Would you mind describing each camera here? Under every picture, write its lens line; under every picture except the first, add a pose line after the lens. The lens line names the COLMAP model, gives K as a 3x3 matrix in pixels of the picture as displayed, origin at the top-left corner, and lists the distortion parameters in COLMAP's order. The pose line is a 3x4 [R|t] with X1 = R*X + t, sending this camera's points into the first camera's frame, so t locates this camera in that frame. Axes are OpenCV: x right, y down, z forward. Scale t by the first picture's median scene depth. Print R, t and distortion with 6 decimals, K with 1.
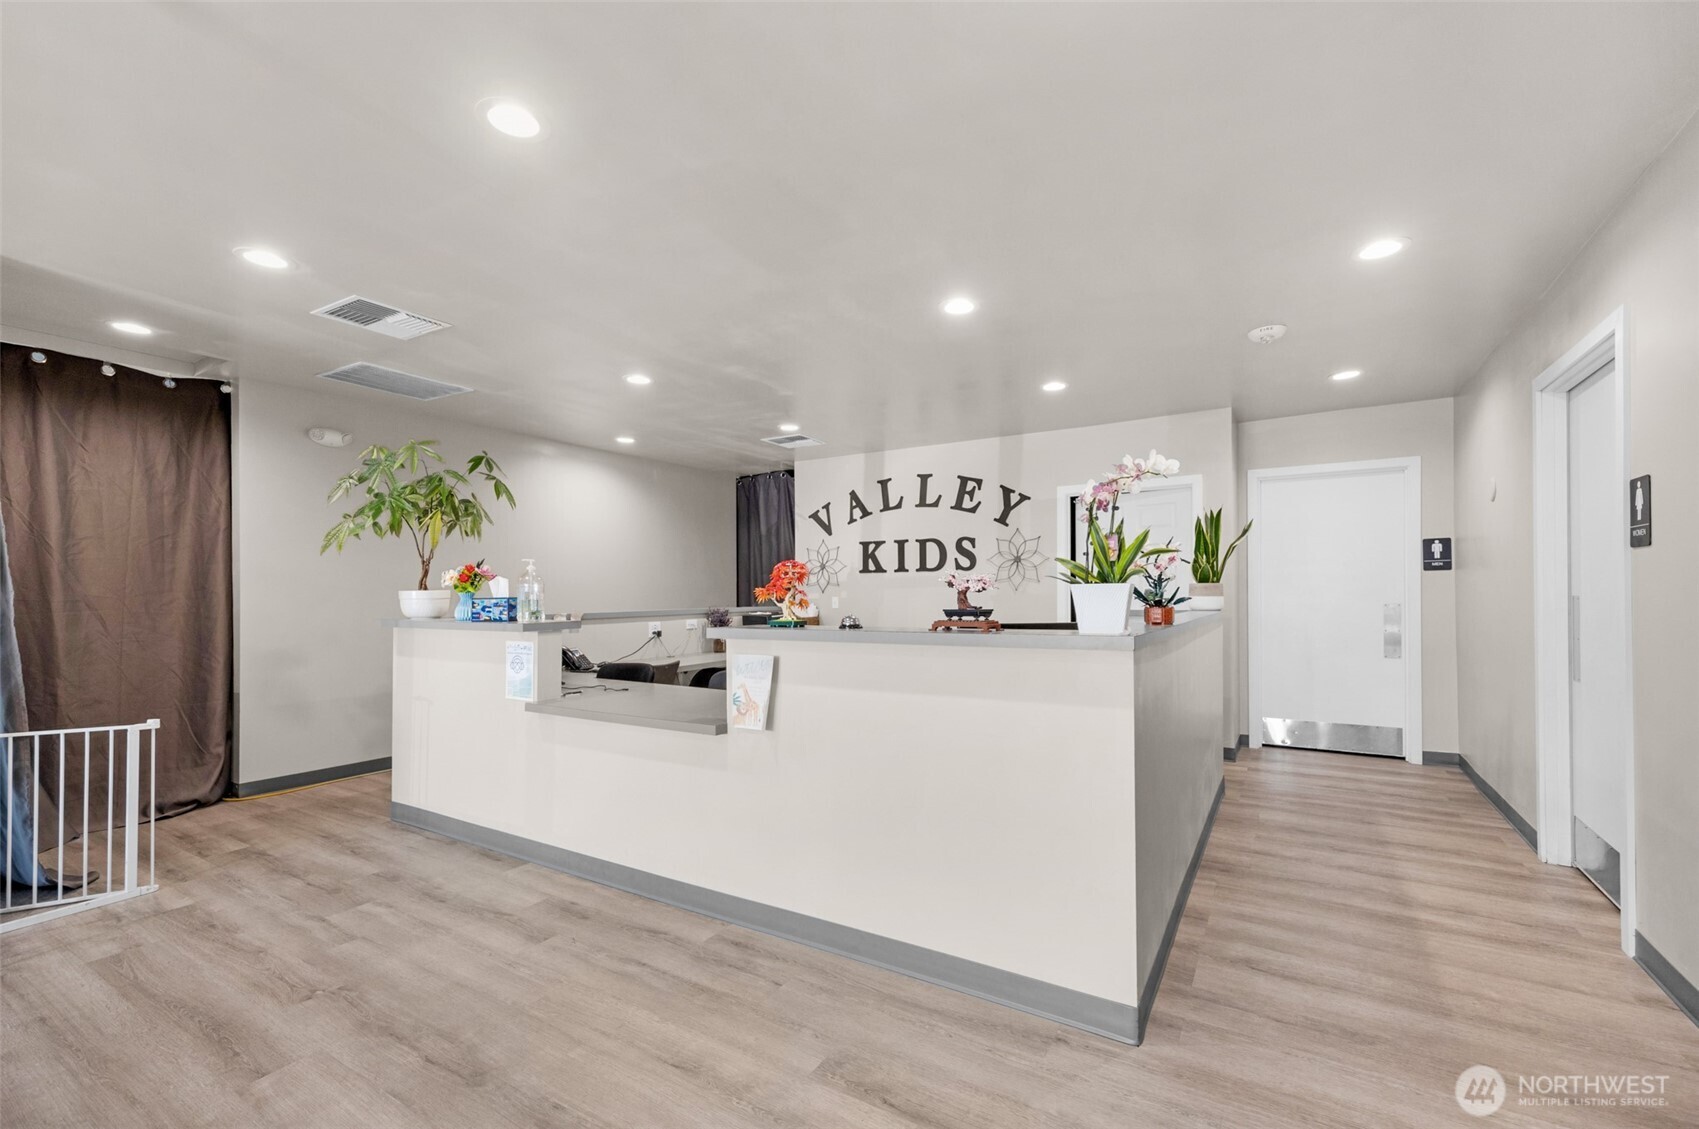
lens RADIAL K [[718.5, 0, 843.4], [0, 718.5, 593.4], [0, 0, 1]] dist [0.016845, 0.000022]
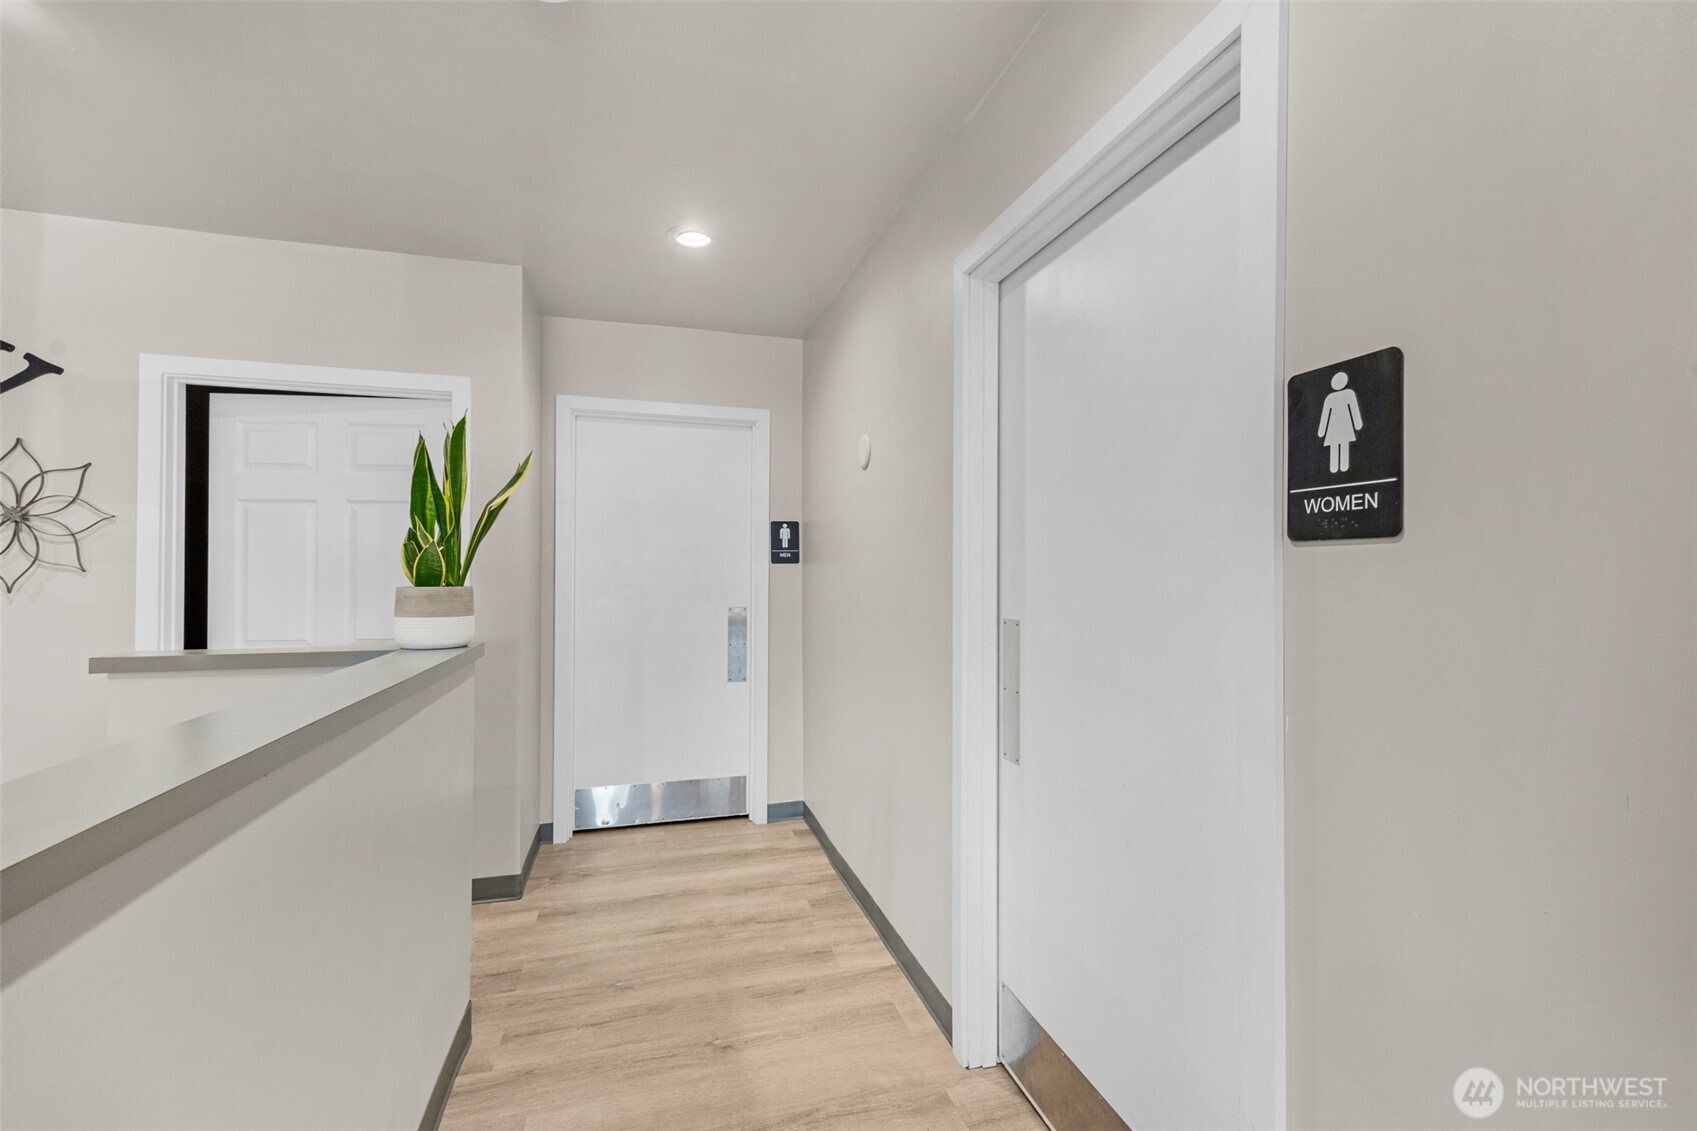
lens RADIAL K [[746.8, 0, 848.5], [0, 746.8, 565.5], [0, 0, 1]] dist [-0.000920, 0.000024]
pose [[0.672289, 0.015313, 0.740131, 0.238985], [-0.008064, 0.999878, -0.013363, -0.016636], [-0.740245, 0.003015, 0.672330, 0.358950]]
